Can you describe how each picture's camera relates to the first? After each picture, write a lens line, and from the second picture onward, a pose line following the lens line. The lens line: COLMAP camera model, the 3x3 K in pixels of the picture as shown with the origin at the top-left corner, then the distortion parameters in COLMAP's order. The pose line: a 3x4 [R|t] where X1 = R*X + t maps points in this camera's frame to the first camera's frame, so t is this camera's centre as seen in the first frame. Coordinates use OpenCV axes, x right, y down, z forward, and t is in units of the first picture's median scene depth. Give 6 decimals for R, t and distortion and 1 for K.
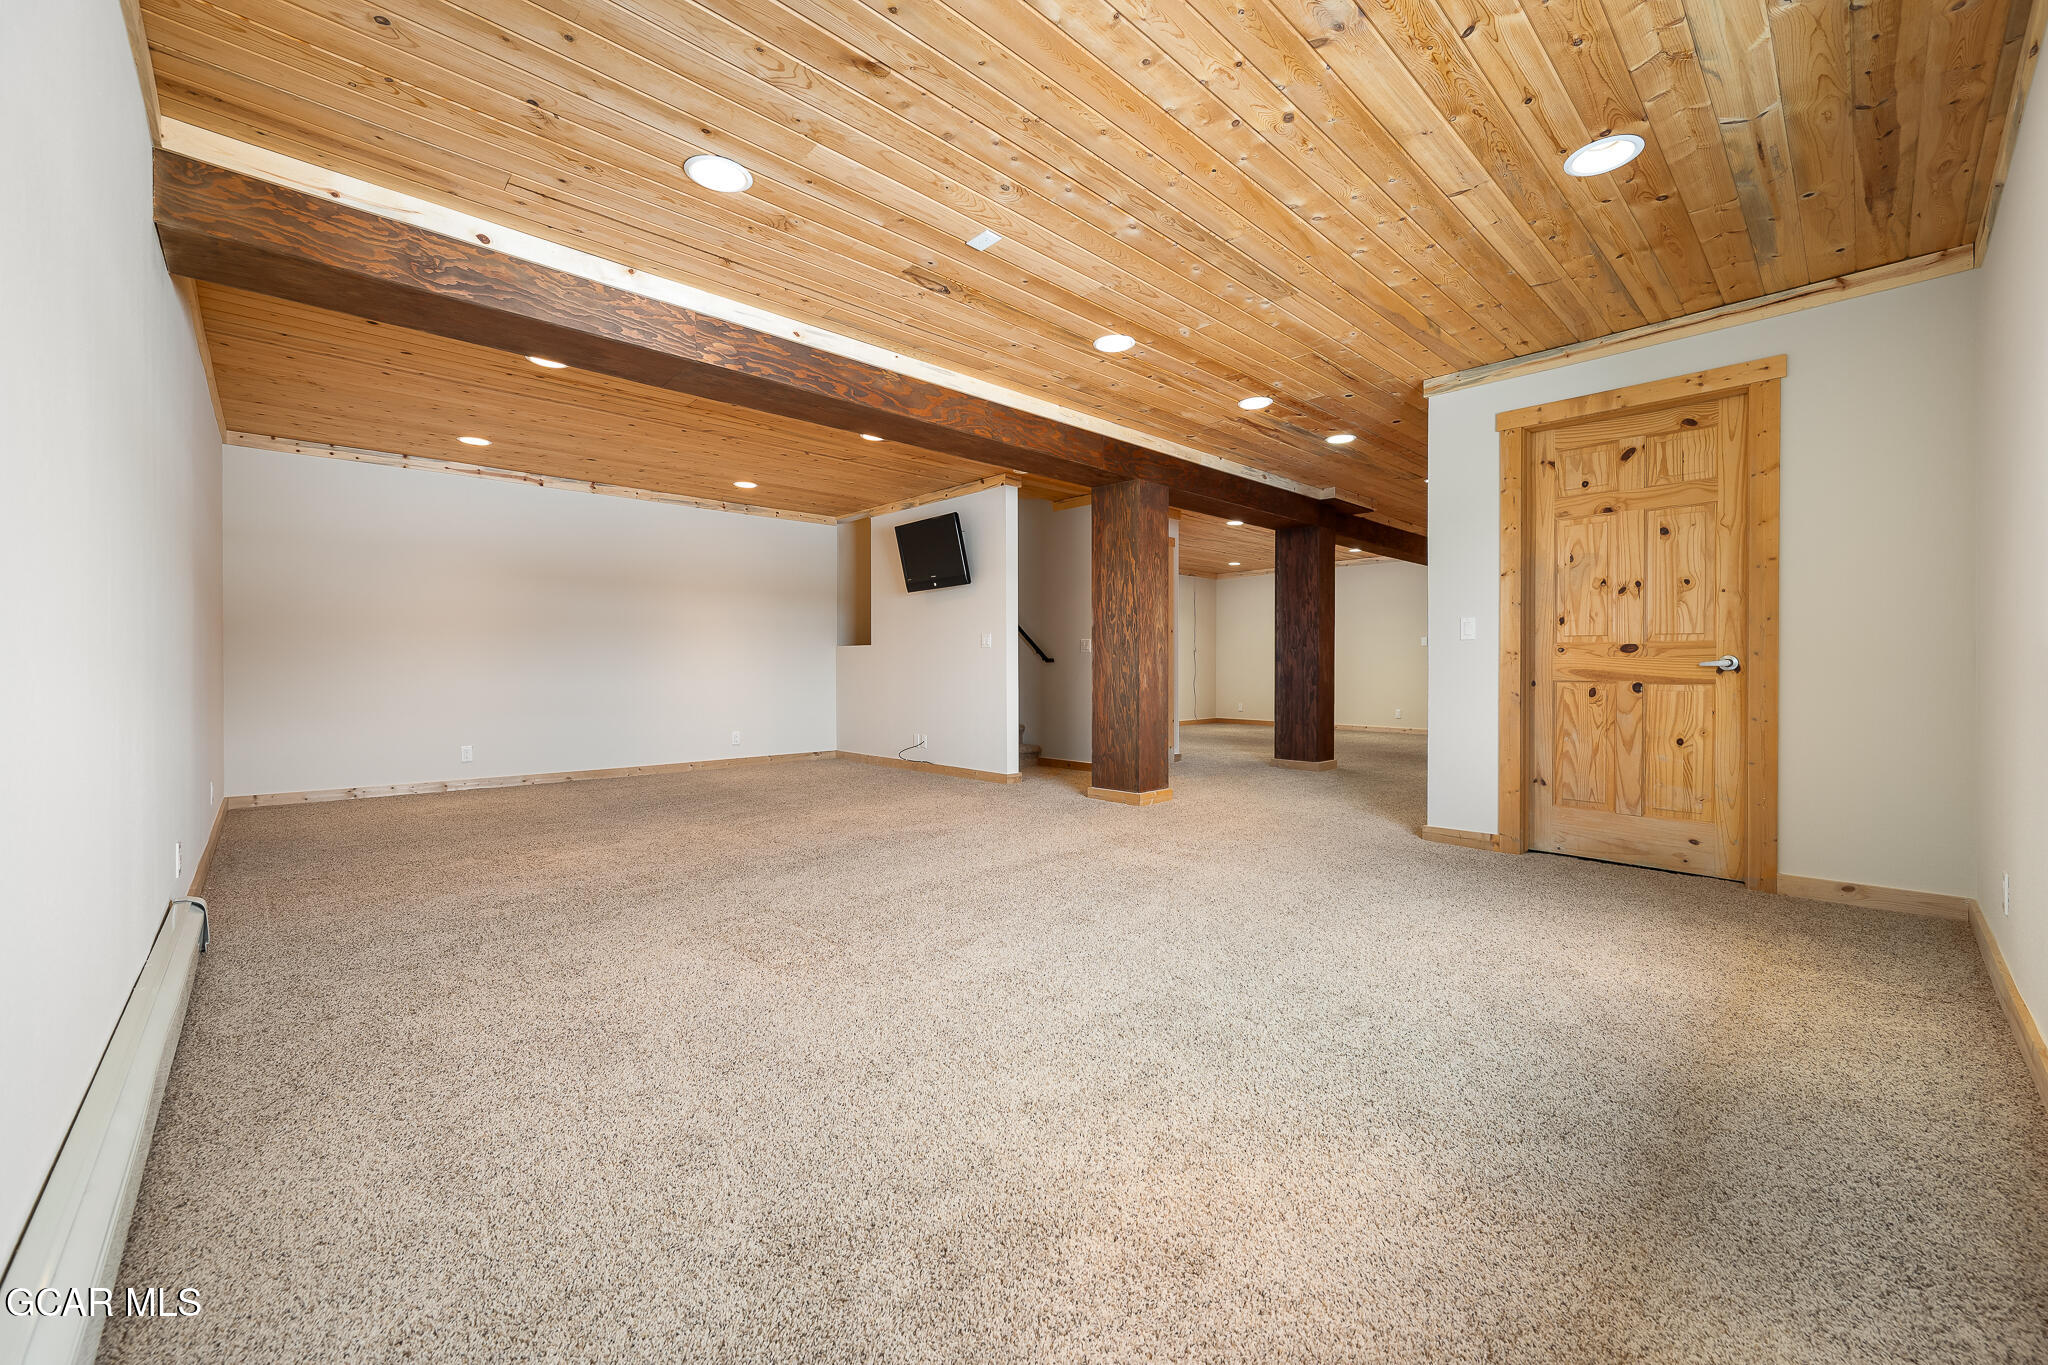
lens RADIAL K [[797.0, 0, 1024.3], [0, 797.0, 669.5], [0, 0, 1]] dist [-0.002899, -0.000118]
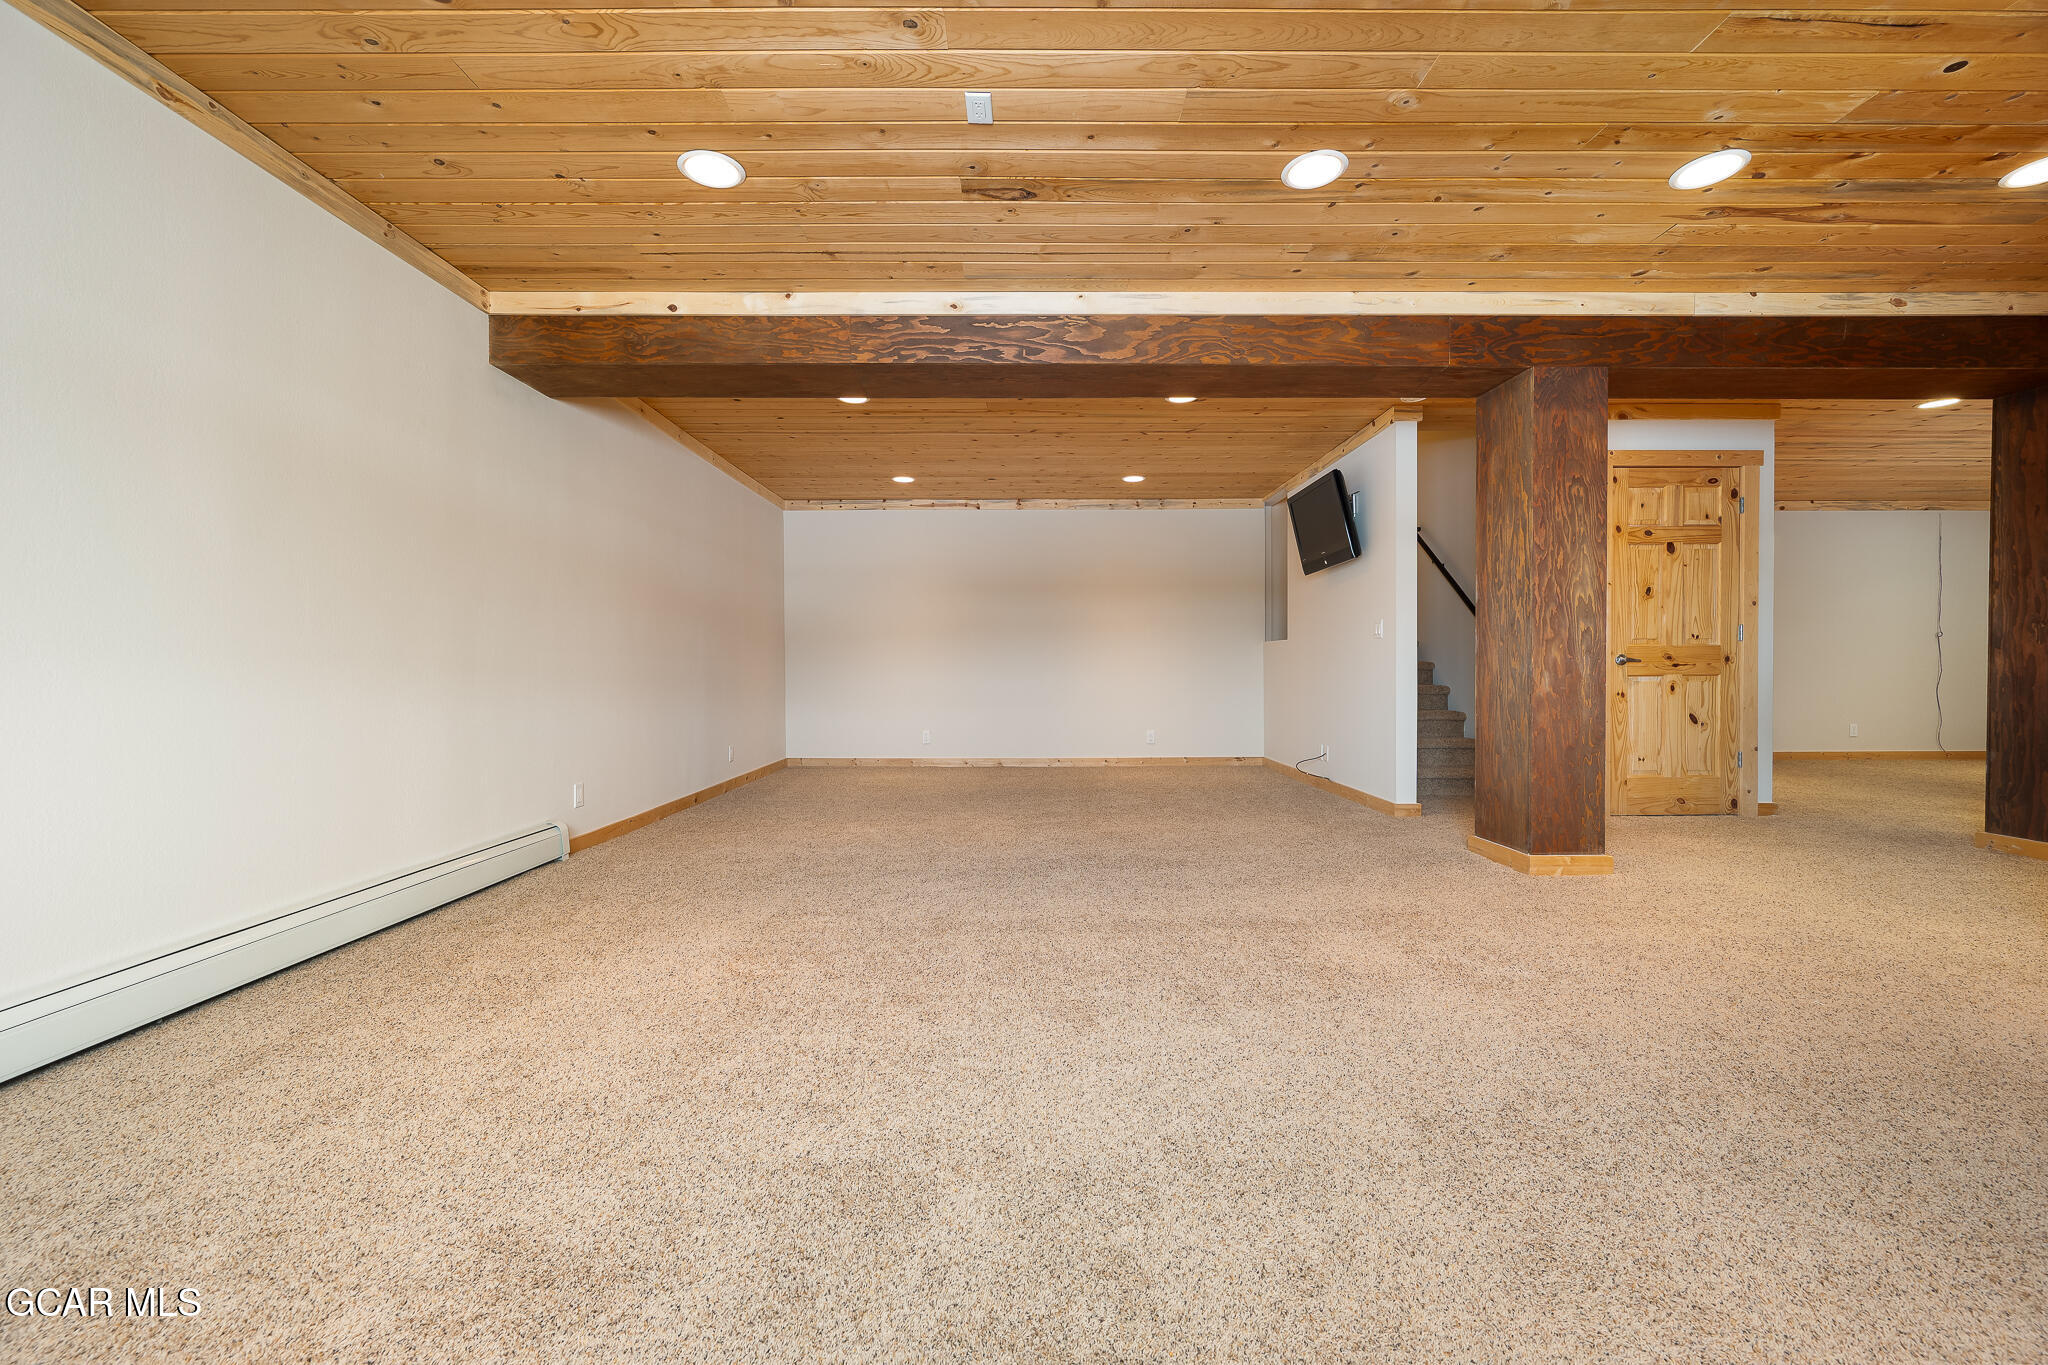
lens RADIAL K [[792.3, 0, 1024.0], [0, 792.3, 682.5], [0, 0, 1]] dist [-0.003030, -0.000245]
pose [[0.733224, 0.008061, -0.679939, 0.277140], [0.002481, 0.999891, 0.014529, 0.004720], [0.679982, -0.012339, 0.733125, 0.250139]]
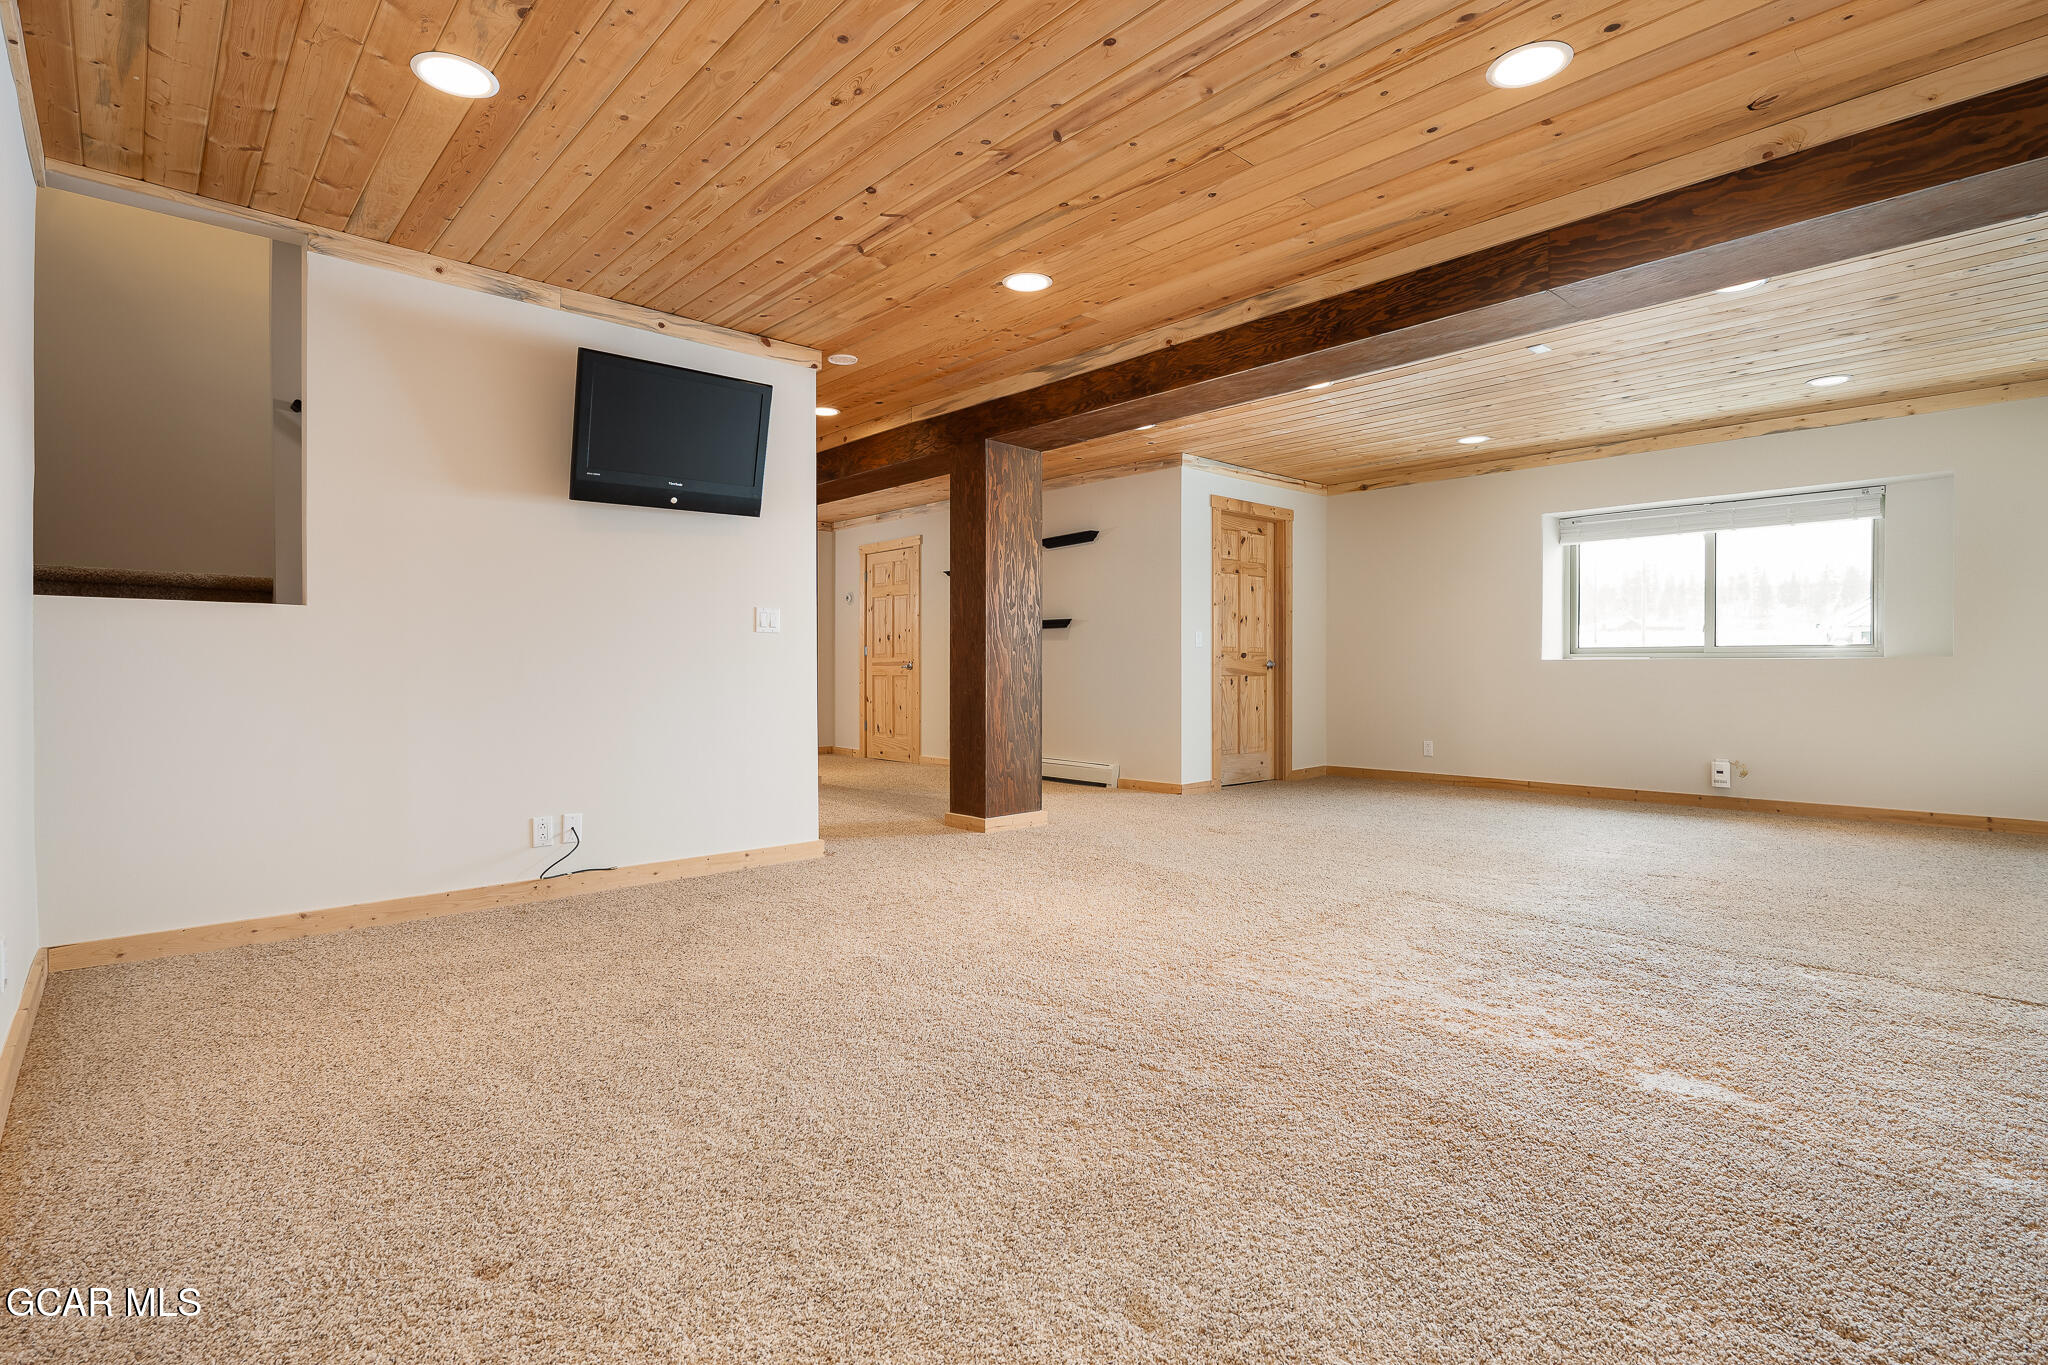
lens RADIAL K [[995.5, 0, 1024.0], [0, 995.5, 682.5], [0, 0, 1]] dist [-0.002041, -0.000066]
pose [[0.016274, -0.014650, 0.999760, -0.951532], [0.003941, 0.999886, 0.014587, -0.001190], [-0.999860, 0.003703, 0.016330, 0.997918]]
